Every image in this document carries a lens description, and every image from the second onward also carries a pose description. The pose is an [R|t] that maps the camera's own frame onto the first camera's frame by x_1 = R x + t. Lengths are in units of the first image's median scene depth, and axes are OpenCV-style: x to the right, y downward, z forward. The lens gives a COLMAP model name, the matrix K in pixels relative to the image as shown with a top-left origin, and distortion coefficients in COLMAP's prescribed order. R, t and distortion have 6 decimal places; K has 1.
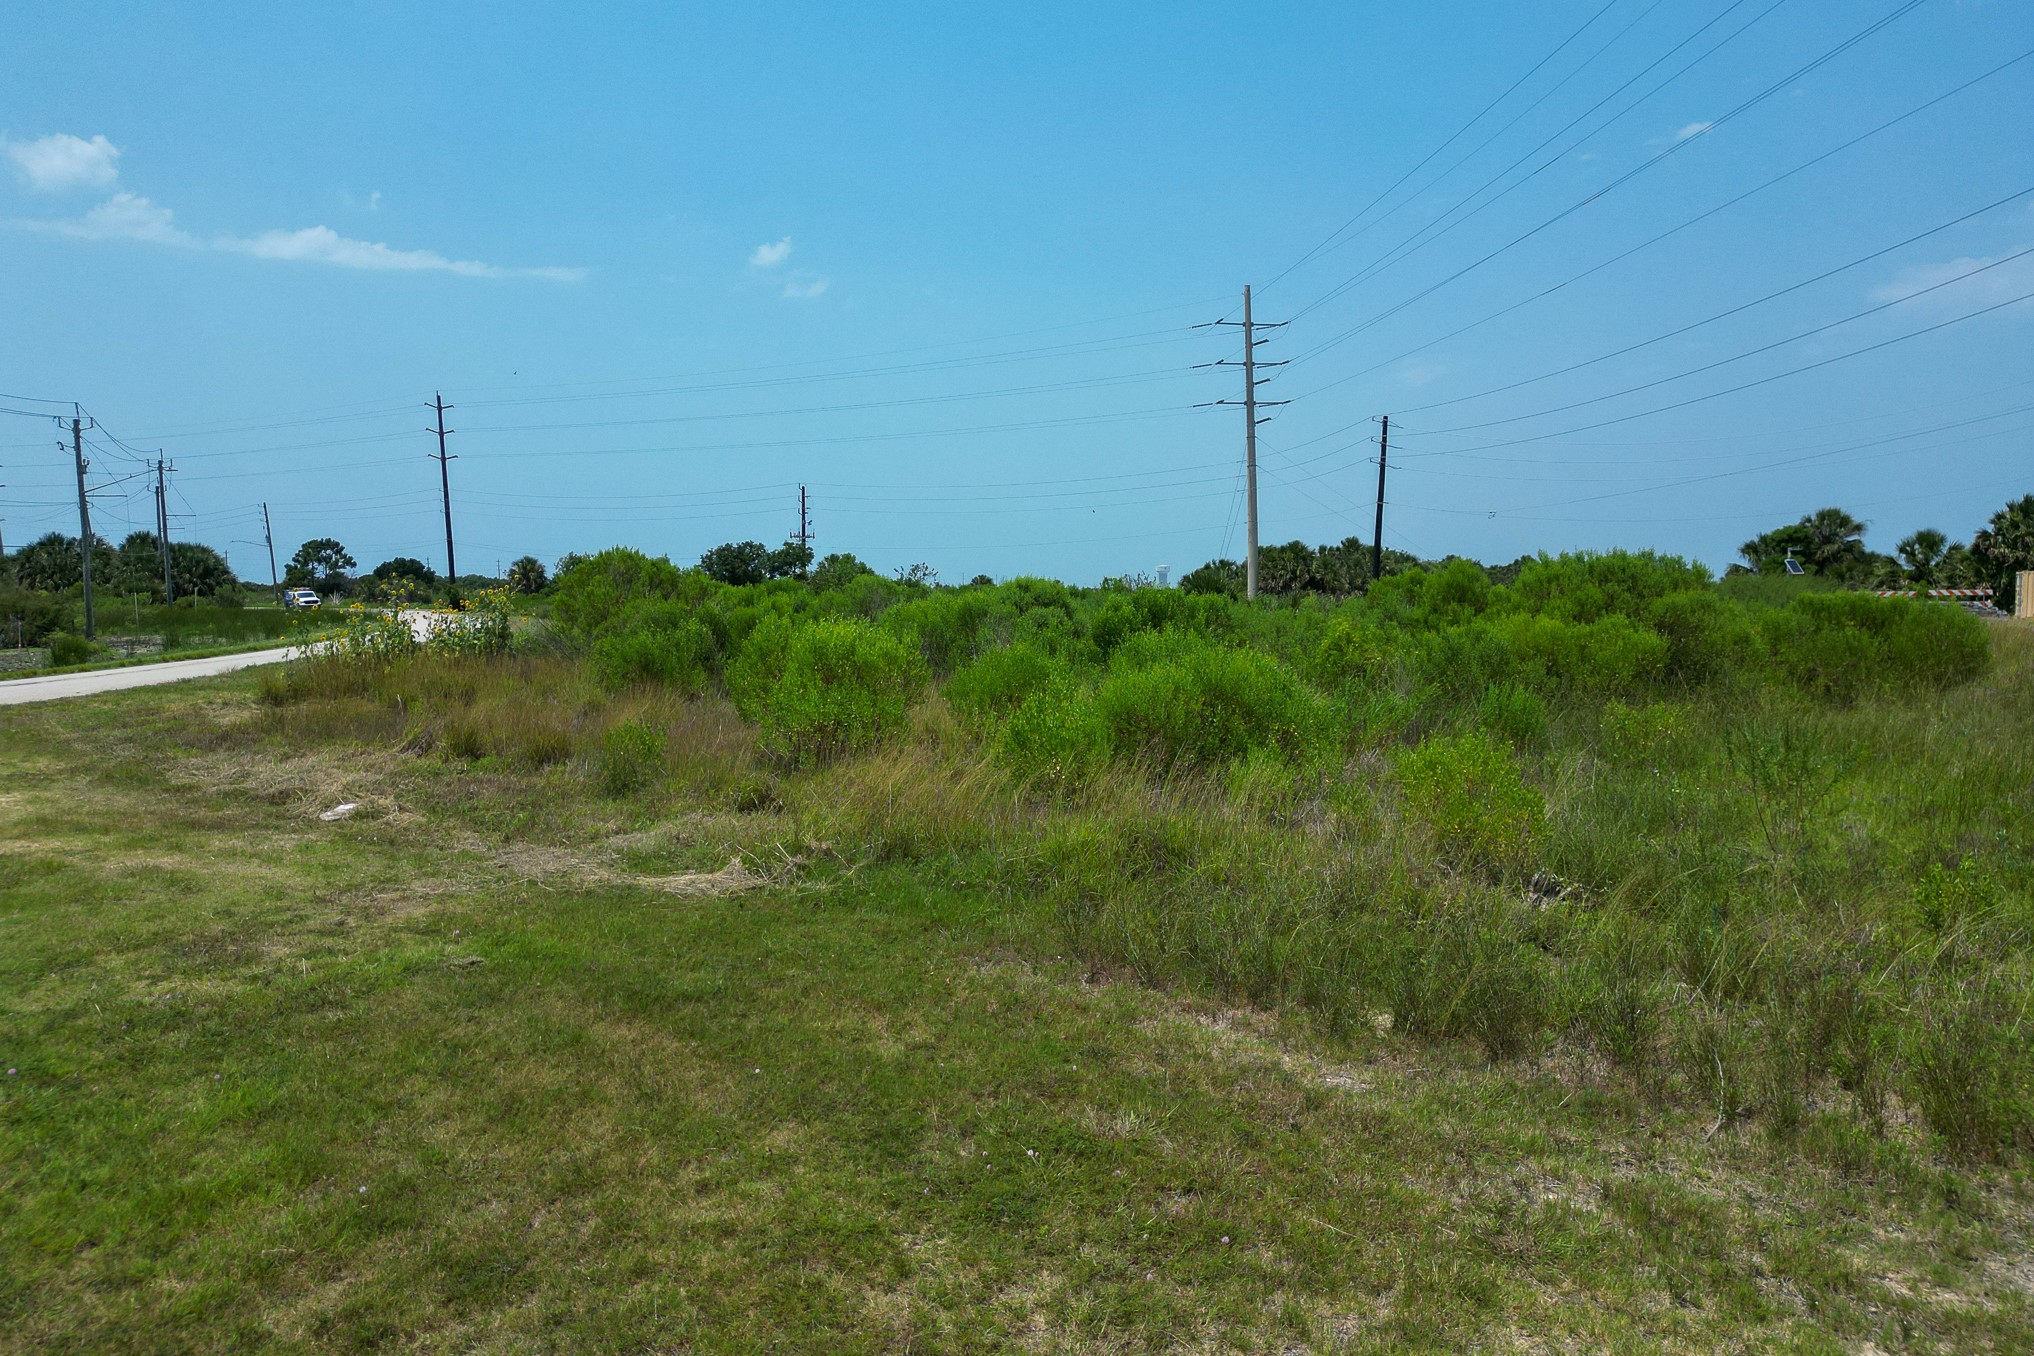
lens RADIAL K [[1424.5, 0, 1021.0], [0, 1424.5, 689.1], [0, 0, 1]] dist [0.087034, -0.098121]
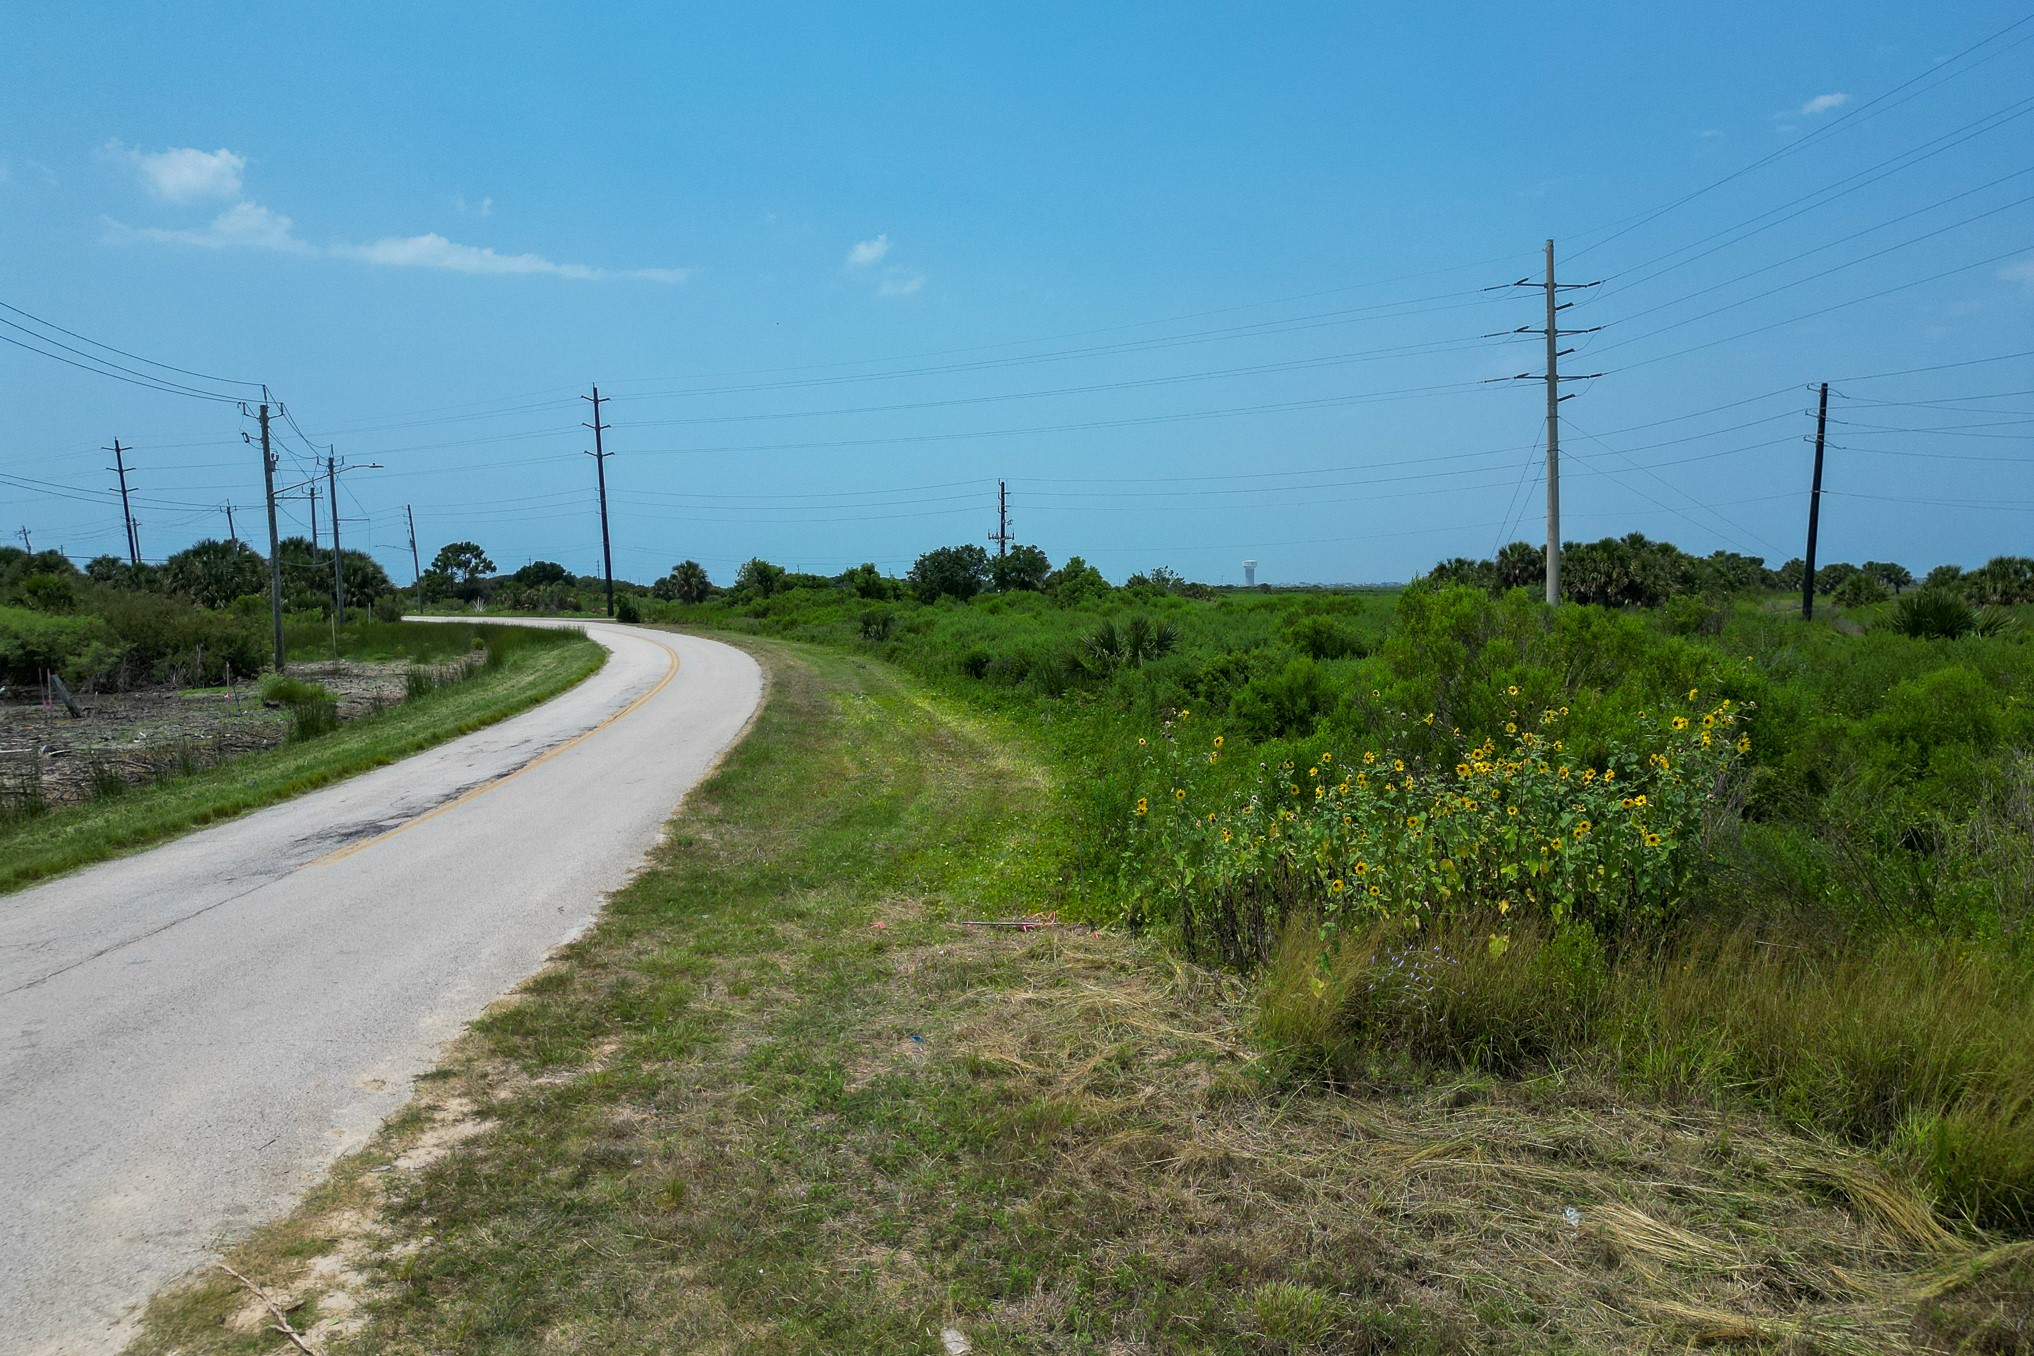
lens RADIAL K [[1418.5, 0, 1017.0], [0, 1418.5, 678.0], [0, 0, 1]] dist [0.073447, -0.116480]
pose [[0.998450, -0.000888, -0.055657, -0.080506], [0.000632, 0.999989, -0.004611, -0.012018], [0.055661, 0.004568, 0.998439, 0.094495]]
